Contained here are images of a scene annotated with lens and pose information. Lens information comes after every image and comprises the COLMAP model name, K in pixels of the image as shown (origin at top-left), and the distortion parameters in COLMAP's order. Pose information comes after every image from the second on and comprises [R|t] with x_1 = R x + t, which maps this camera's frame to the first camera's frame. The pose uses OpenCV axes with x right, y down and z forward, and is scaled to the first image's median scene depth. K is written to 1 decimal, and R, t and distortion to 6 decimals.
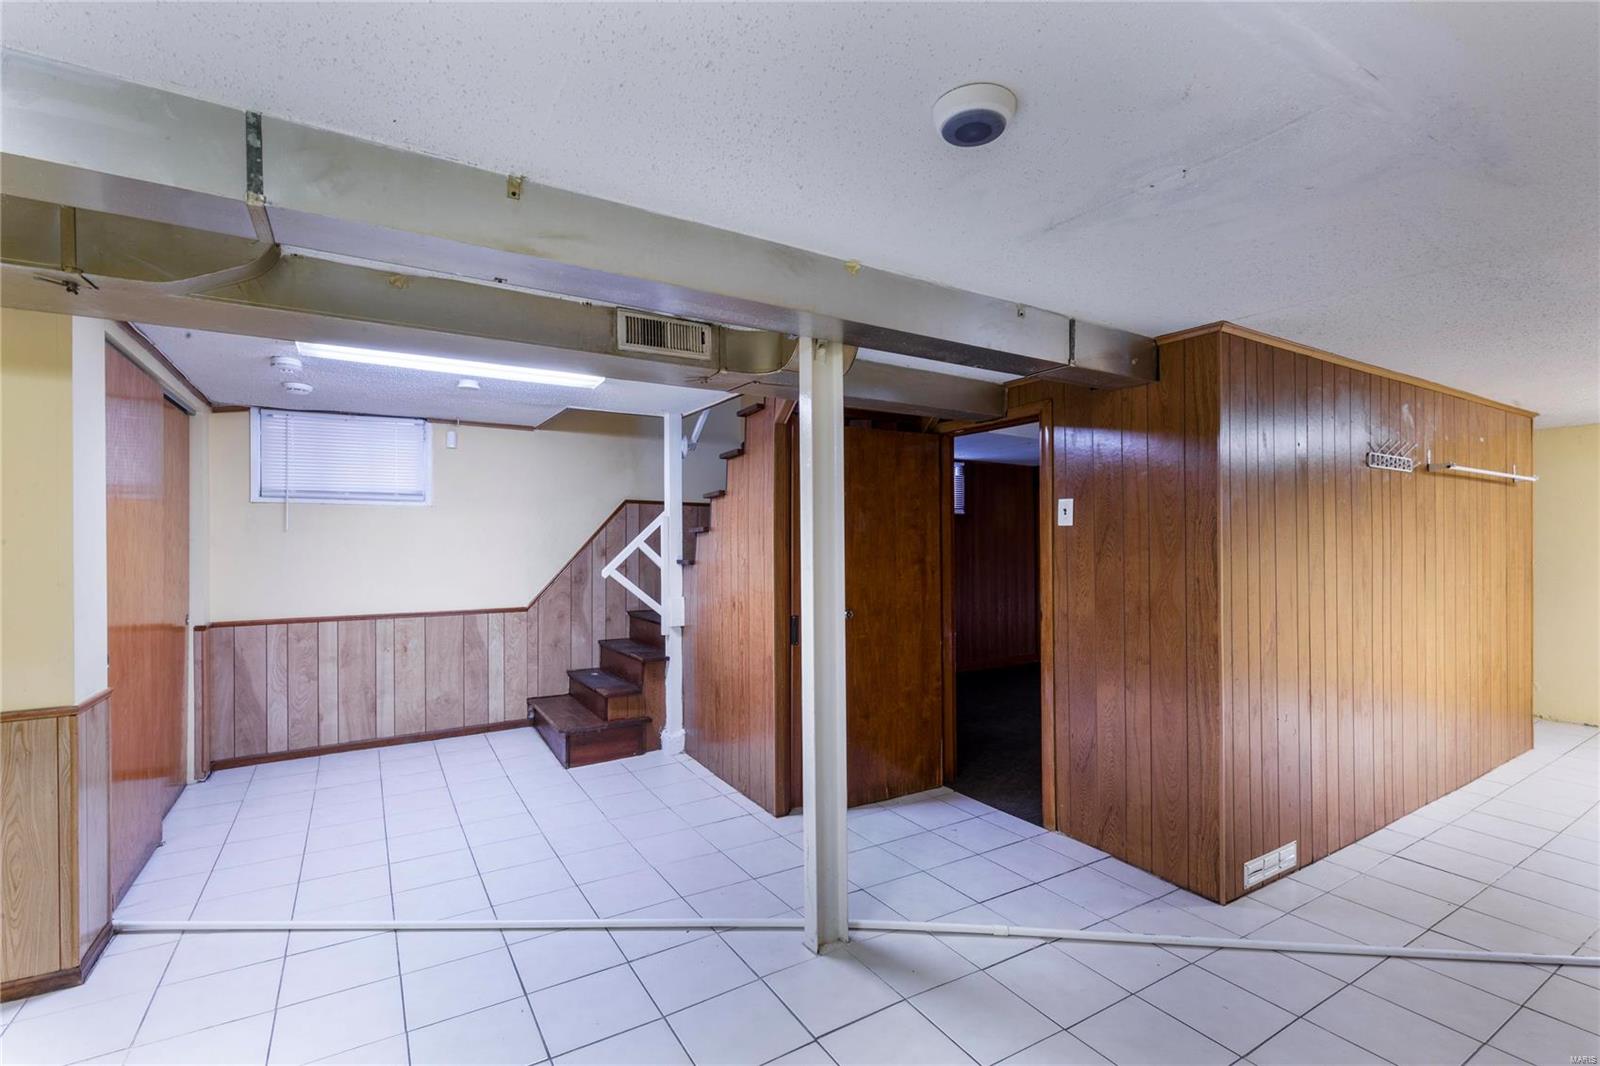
lens RADIAL K [[722.2, 0, 800.0], [0, 722.2, 543.0], [0, 0, 1]] dist [0.013631, -0.000512]
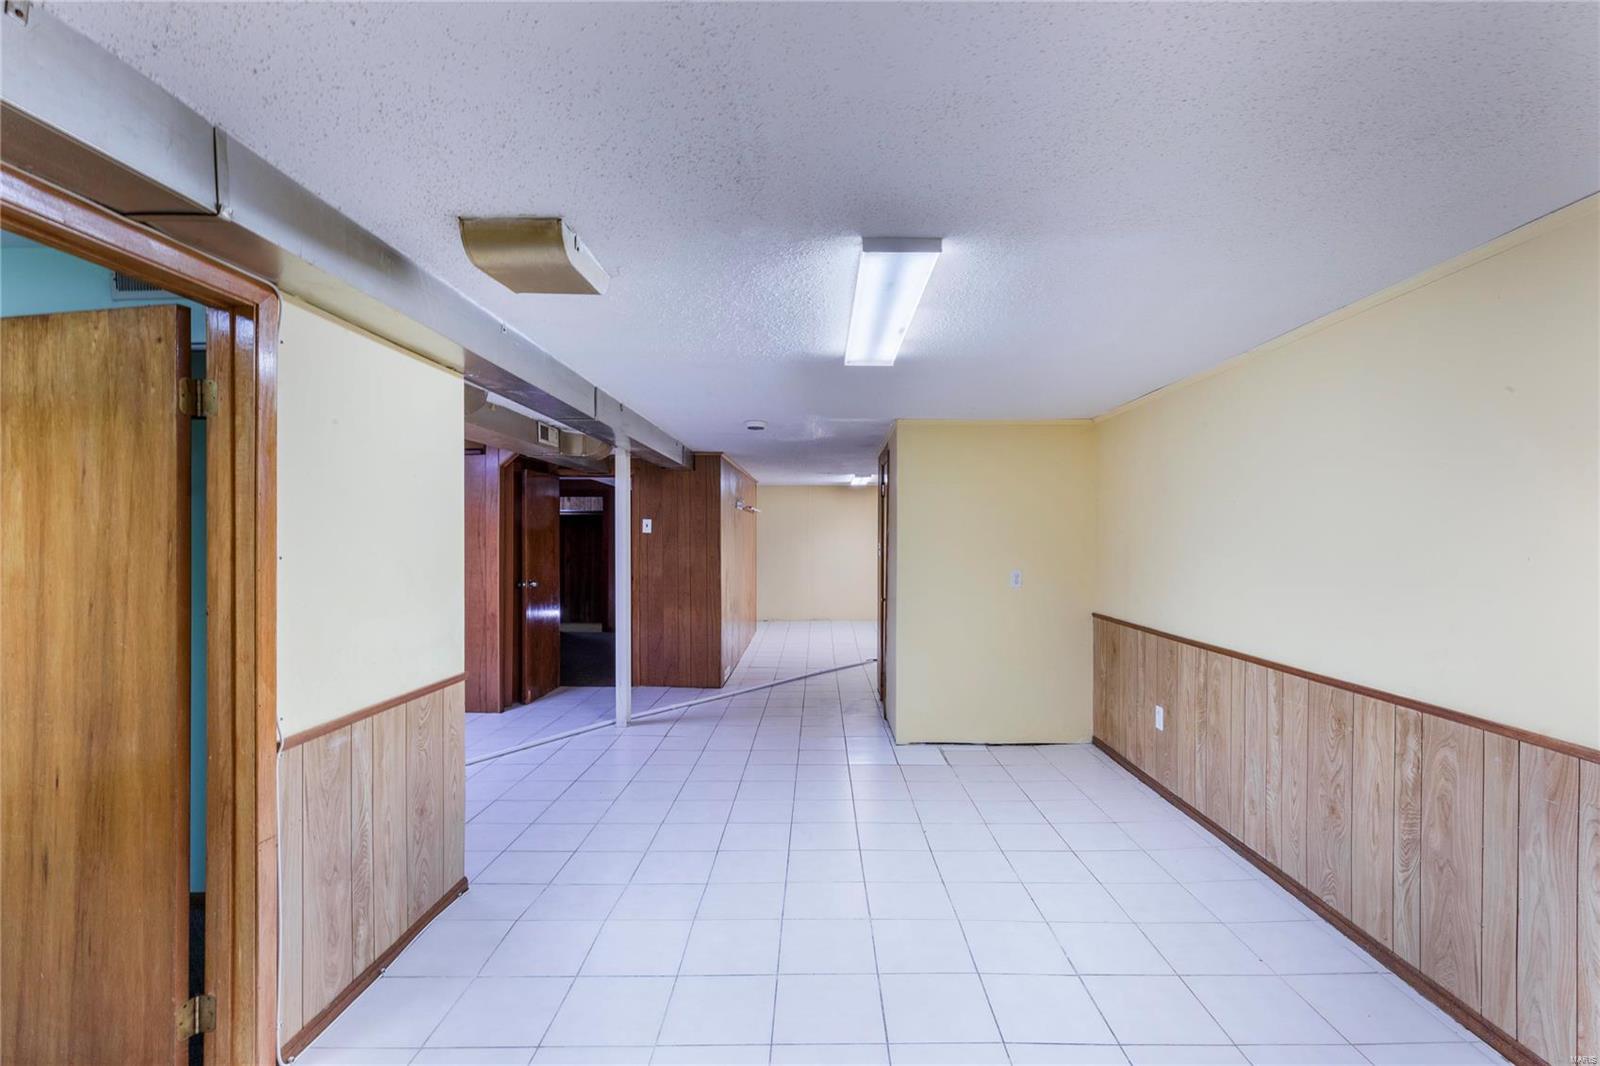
lens RADIAL K [[722.2, 0, 800.0], [0, 722.2, 543.0], [0, 0, 1]] dist [0.013631, -0.000512]
pose [[0.557485, -0.006287, 0.830163, -1.002539], [-0.003864, 0.999941, 0.010168, -0.015895], [-0.830178, -0.008876, 0.557428, -0.445868]]
